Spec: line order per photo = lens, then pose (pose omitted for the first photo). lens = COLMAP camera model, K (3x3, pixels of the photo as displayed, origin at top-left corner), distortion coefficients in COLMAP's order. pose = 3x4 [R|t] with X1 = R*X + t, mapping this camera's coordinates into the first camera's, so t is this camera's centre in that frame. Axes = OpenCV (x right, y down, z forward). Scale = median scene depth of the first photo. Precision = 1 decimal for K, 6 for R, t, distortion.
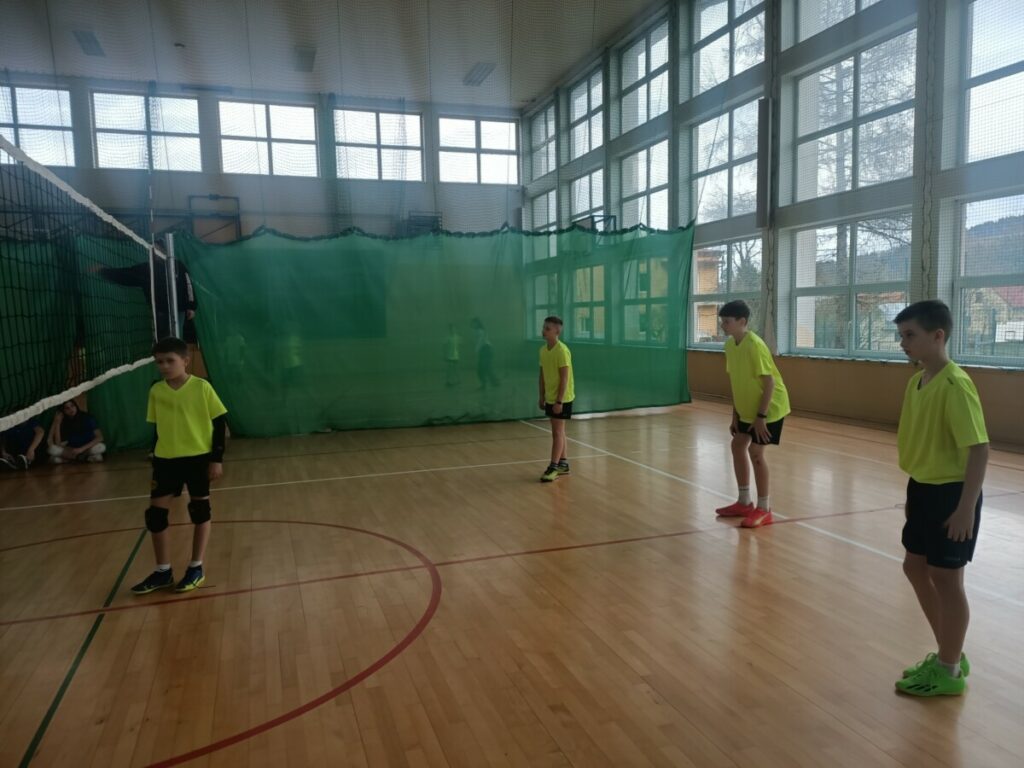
lens RADIAL K [[745.6, 0, 512.0], [0, 745.6, 384.0], [0, 0, 1]] dist [0.047321, -0.051905]
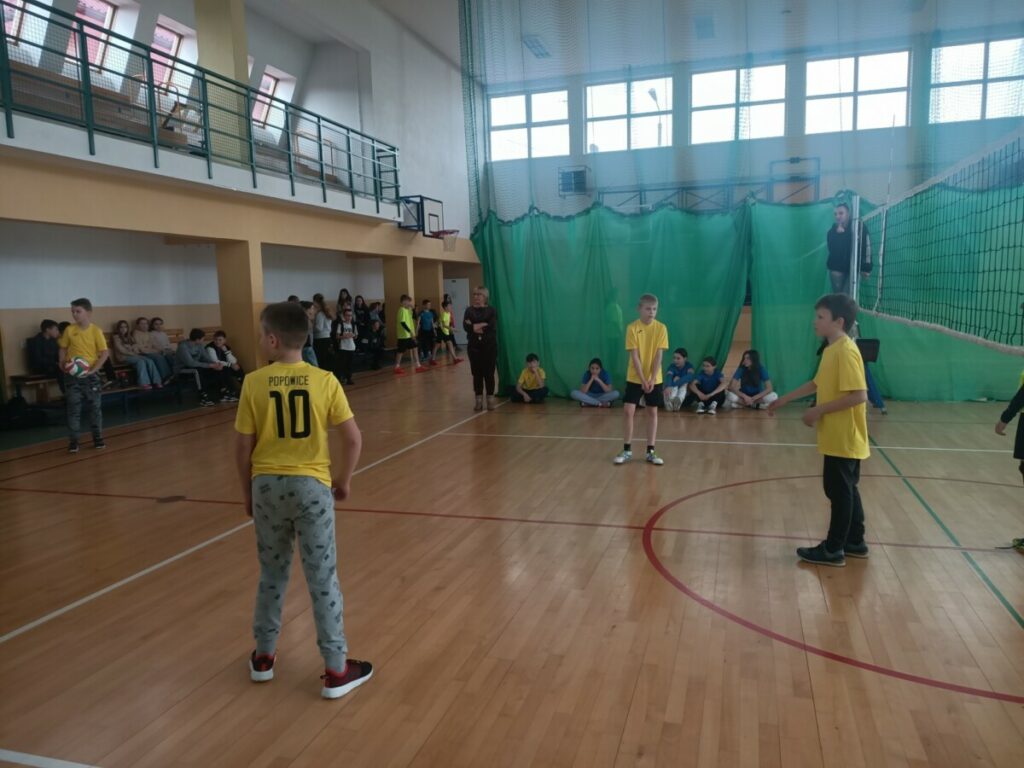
lens RADIAL K [[745.6, 0, 512.0], [0, 745.6, 384.0], [0, 0, 1]] dist [0.047321, -0.051905]
pose [[0.809502, 0.073599, -0.582486, -0.092520], [-0.045334, 0.996985, 0.062971, 0.005404], [0.585365, -0.024569, 0.810398, -0.050687]]
